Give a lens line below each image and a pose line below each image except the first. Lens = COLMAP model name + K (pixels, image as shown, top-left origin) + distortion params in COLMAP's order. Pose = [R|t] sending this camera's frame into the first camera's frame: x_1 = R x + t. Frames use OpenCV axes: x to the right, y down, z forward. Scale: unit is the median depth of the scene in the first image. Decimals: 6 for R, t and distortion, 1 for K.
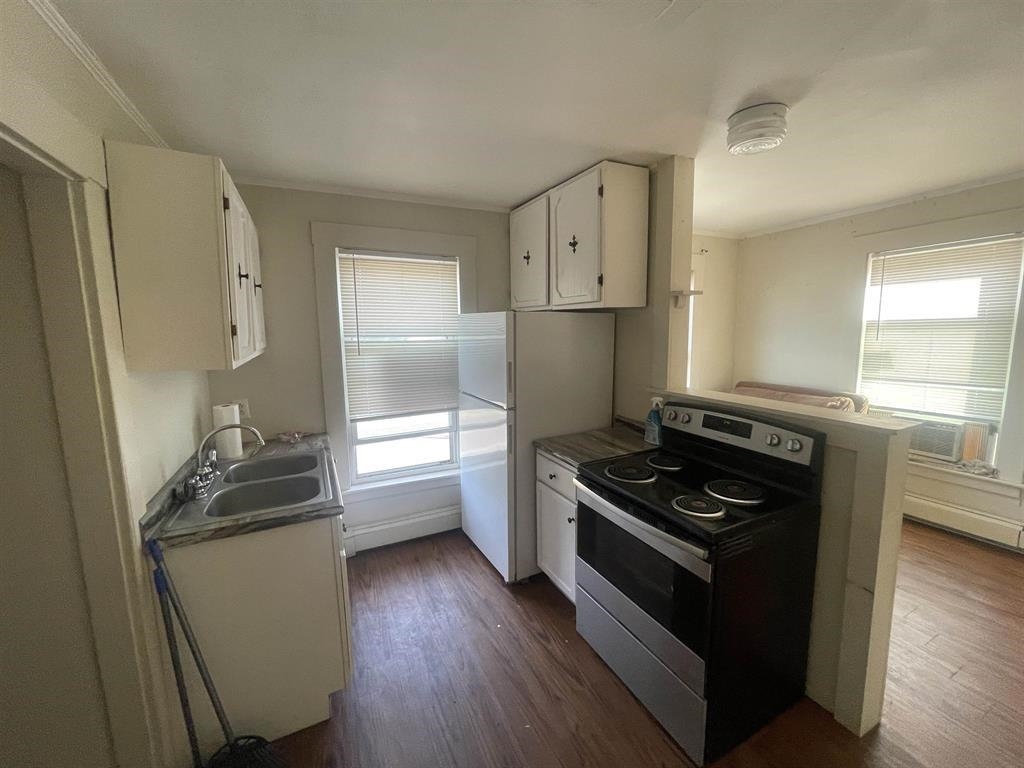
lens RADIAL K [[415.6, 0, 512.0], [0, 415.6, 384.0], [0, 0, 1]] dist [-0.001279, -0.000182]
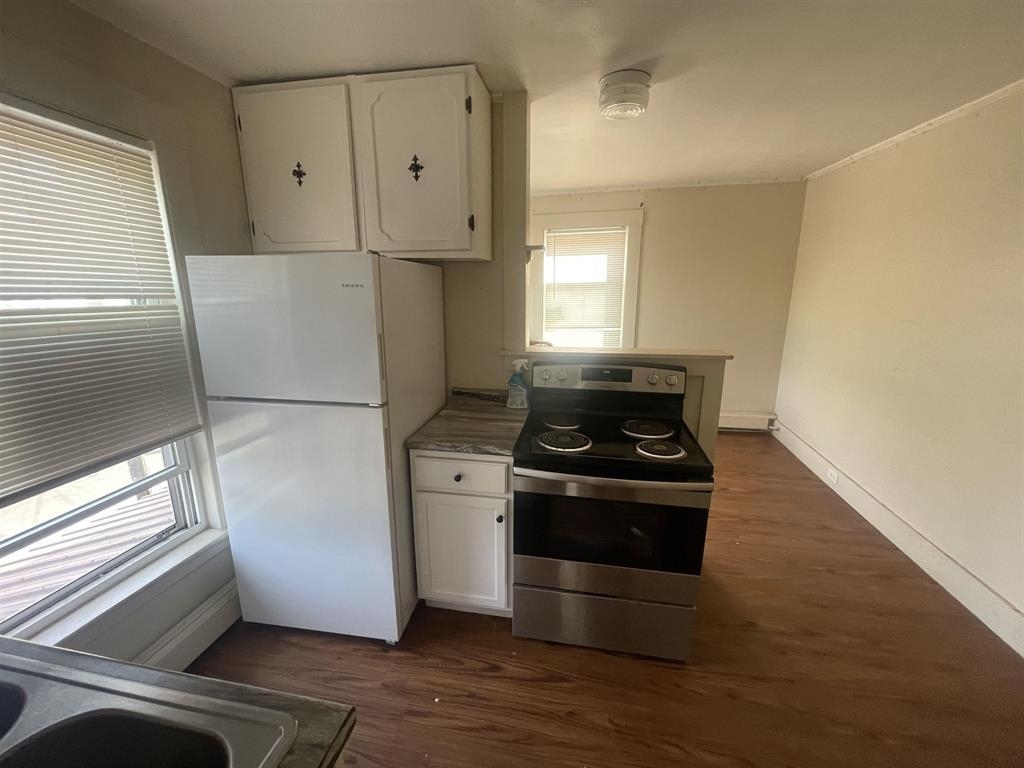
lens RADIAL K [[415.6, 0, 512.0], [0, 415.6, 384.0], [0, 0, 1]] dist [-0.001279, -0.000182]
pose [[0.606242, -0.170970, 0.776685, -0.385143], [0.108762, 0.985266, 0.131990, -0.037535], [-0.787808, 0.004456, 0.615904, 0.412321]]
